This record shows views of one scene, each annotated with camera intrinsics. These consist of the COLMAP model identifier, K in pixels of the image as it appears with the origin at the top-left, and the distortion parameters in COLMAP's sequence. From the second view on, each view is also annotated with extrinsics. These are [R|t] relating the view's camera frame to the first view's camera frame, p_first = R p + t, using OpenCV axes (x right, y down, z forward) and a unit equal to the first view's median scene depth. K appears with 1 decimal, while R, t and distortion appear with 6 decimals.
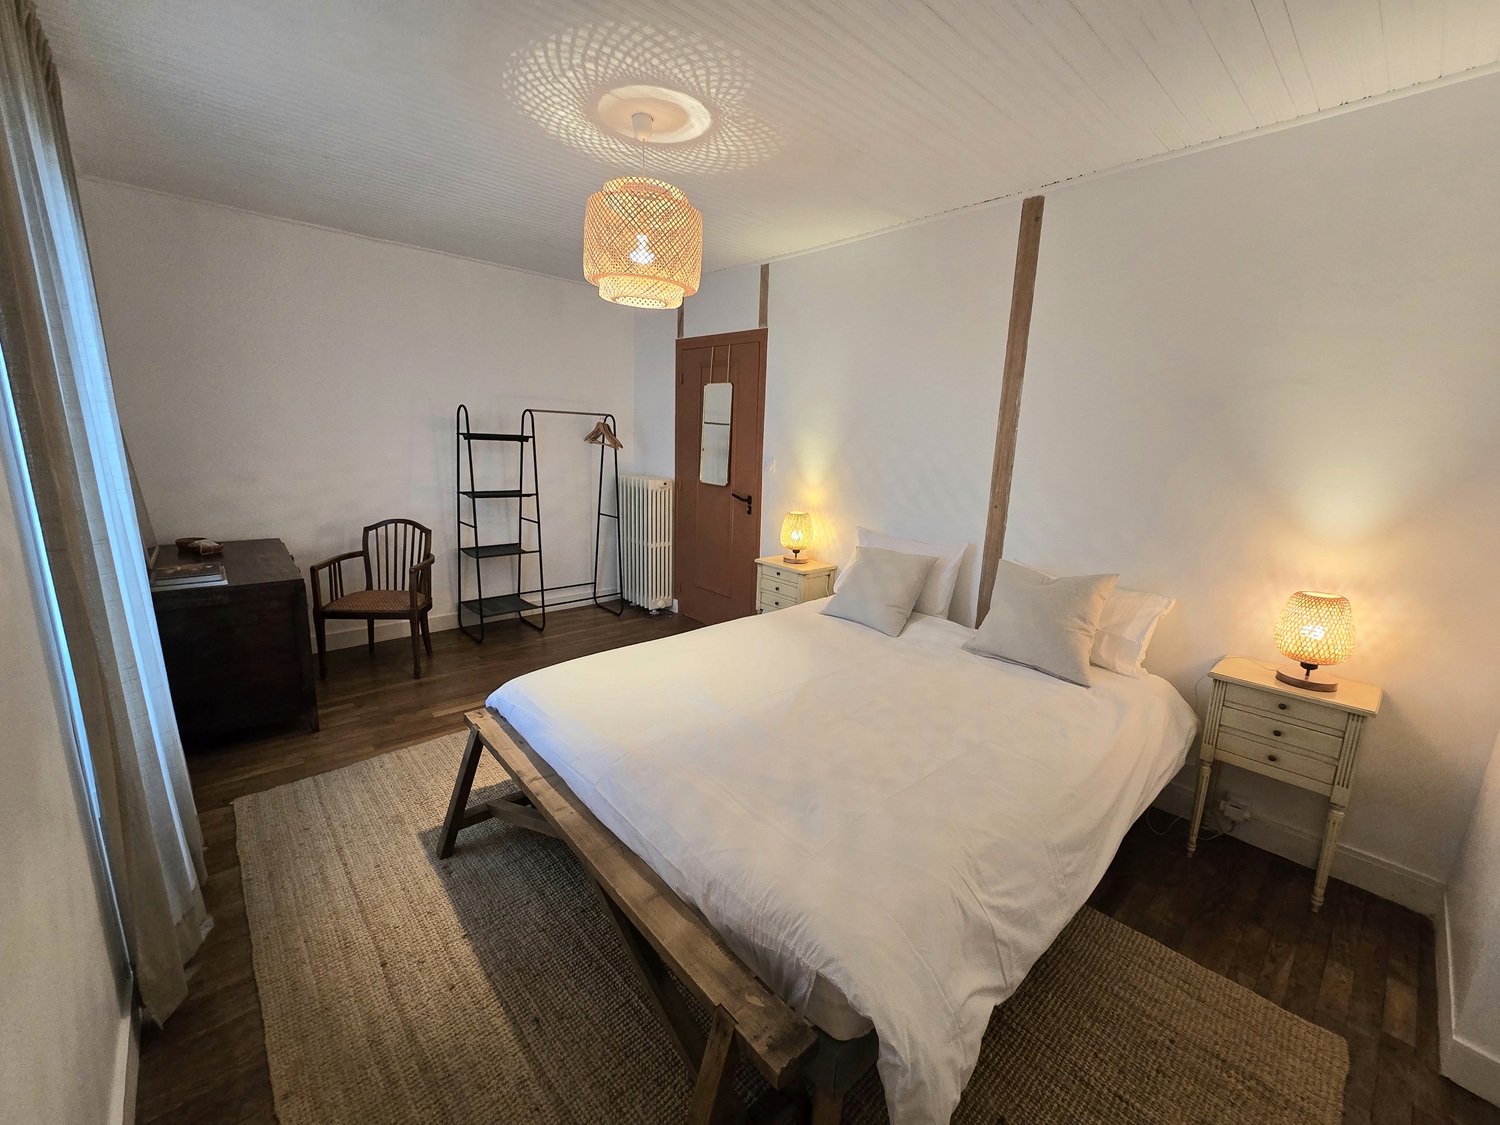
lens RADIAL K [[608.7, 0, 740.1], [0, 608.7, 559.8], [0, 0, 1]] dist [0.003222, -0.000114]
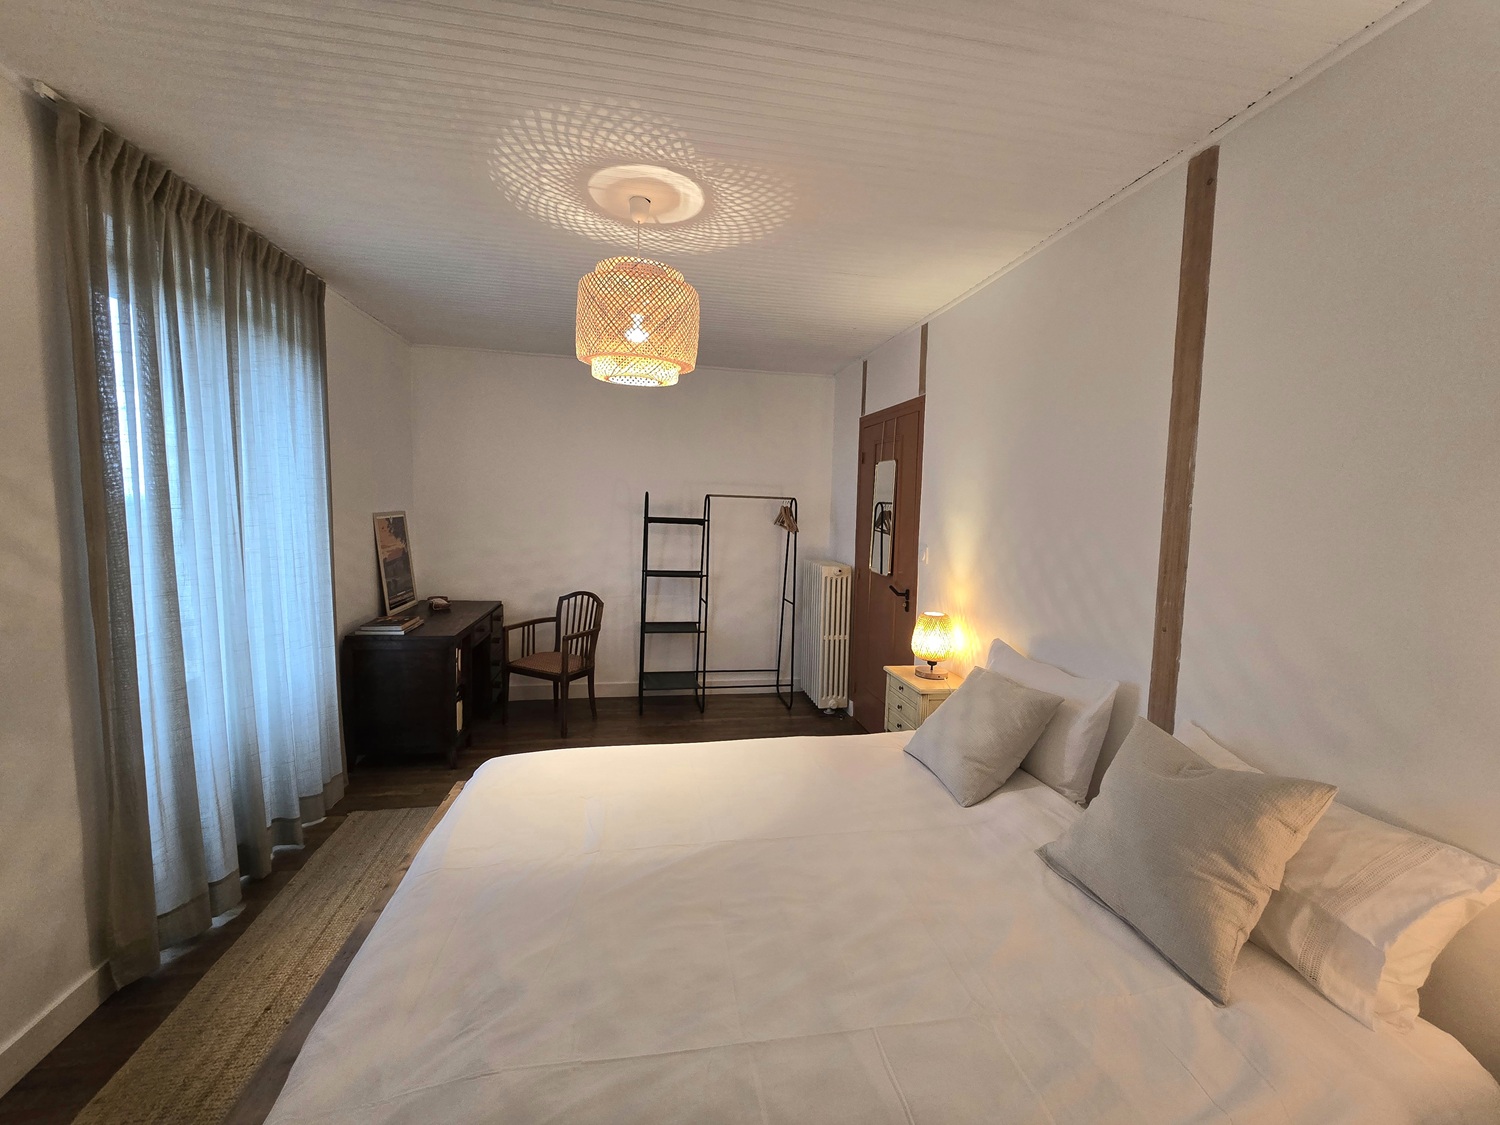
lens RADIAL K [[608.7, 0, 746.0], [0, 608.7, 561.7], [0, 0, 1]] dist [0.003222, -0.000114]
pose [[0.853131, 0.034939, -0.520526, 0.287883], [-0.104471, 0.988986, -0.104843, -0.034936], [0.511130, 0.143825, 0.847385, 0.186654]]
